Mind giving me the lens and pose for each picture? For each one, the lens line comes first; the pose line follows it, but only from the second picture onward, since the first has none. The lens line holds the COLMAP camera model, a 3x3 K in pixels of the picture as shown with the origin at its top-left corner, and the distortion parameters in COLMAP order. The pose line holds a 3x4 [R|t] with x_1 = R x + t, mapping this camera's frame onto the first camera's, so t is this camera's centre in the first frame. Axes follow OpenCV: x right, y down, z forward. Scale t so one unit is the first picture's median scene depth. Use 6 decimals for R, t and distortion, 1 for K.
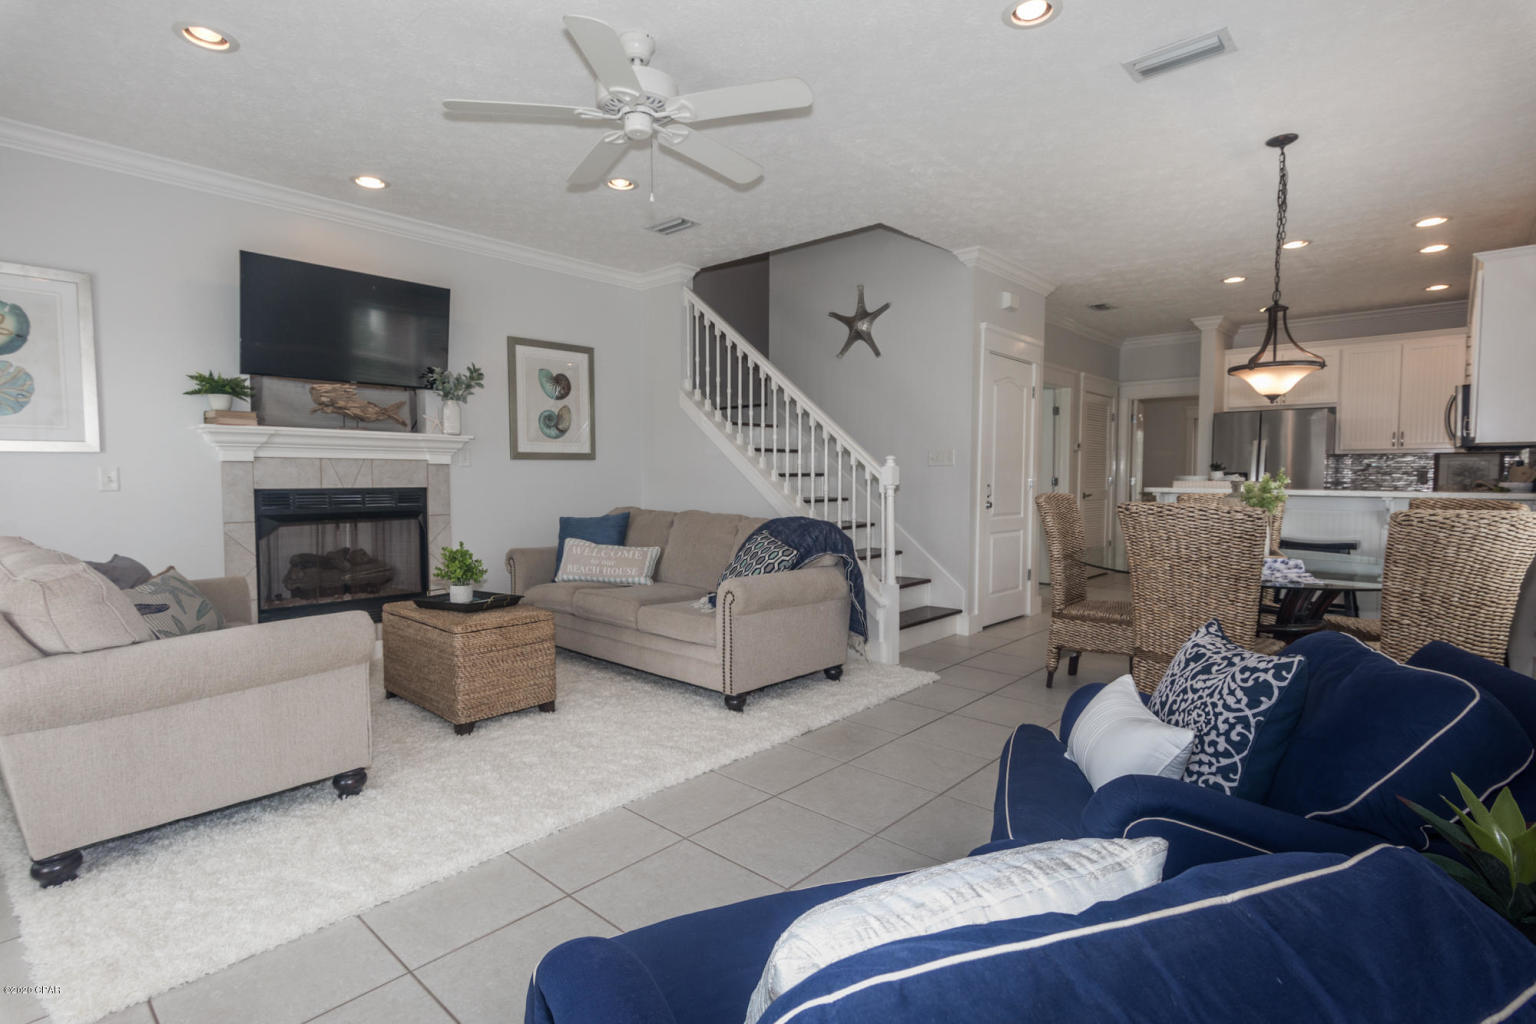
lens RADIAL K [[739.8, 0, 763.8], [0, 739.8, 511.7], [0, 0, 1]] dist [0.006457, -0.003186]
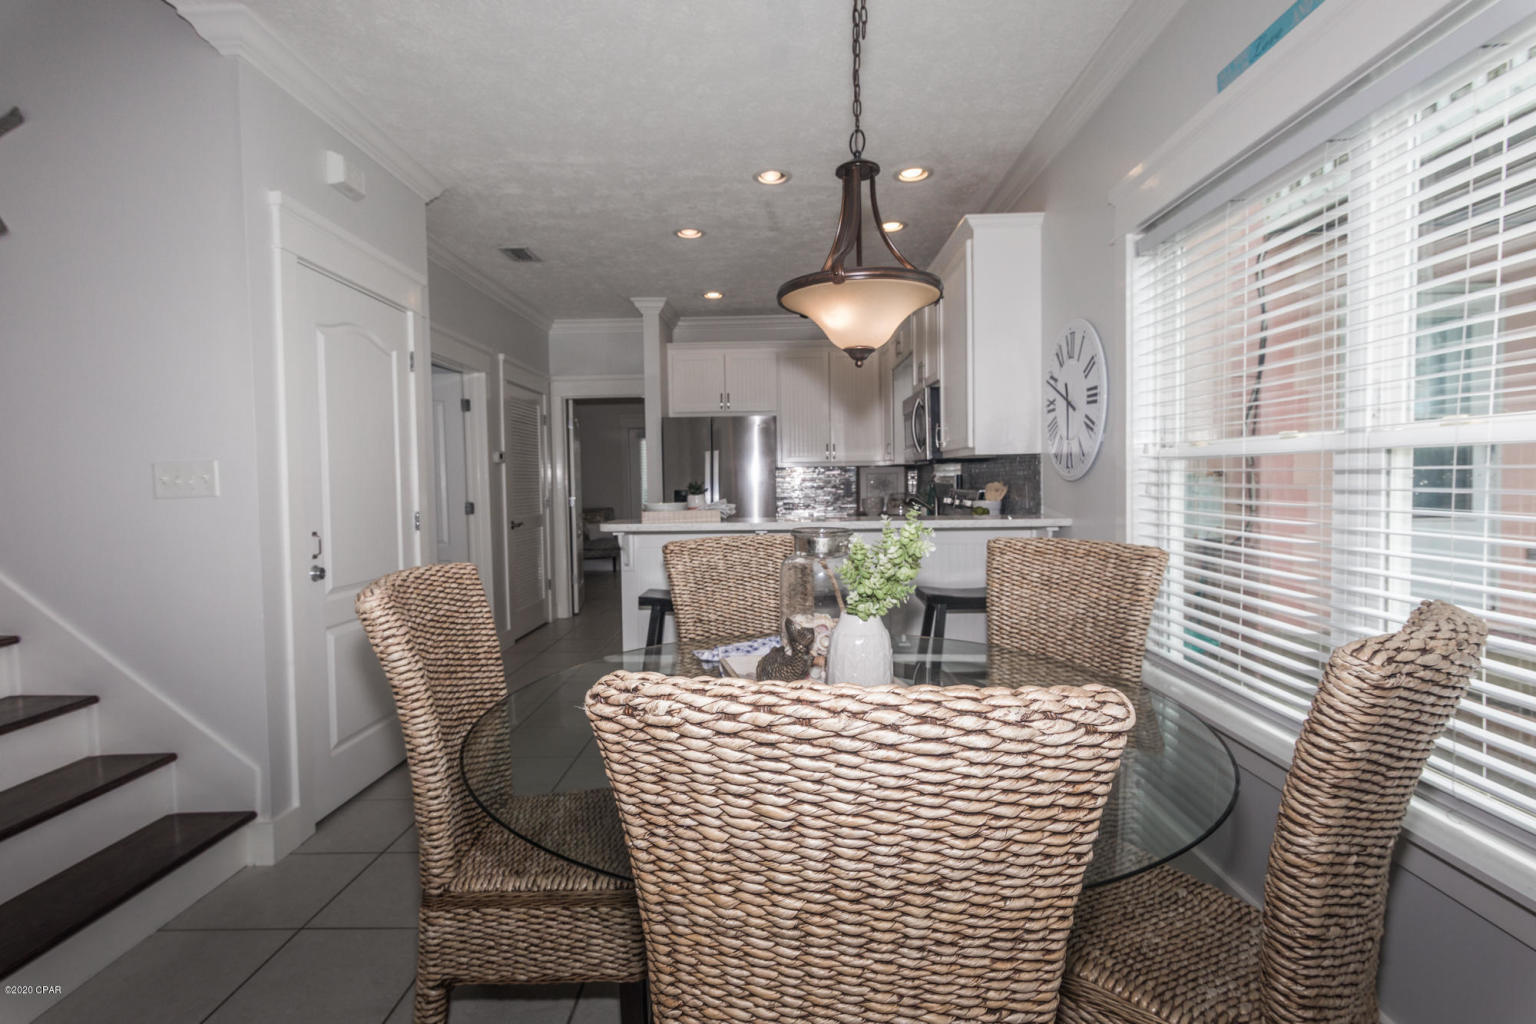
lens RADIAL K [[739.8, 0, 765.5], [0, 739.8, 506.5], [0, 0, 1]] dist [0.006457, -0.003186]
pose [[0.745966, -0.038233, 0.664886, 0.199493], [0.053906, 0.998541, -0.003061, -0.036108], [-0.663799, 0.038125, 0.746939, 0.430437]]
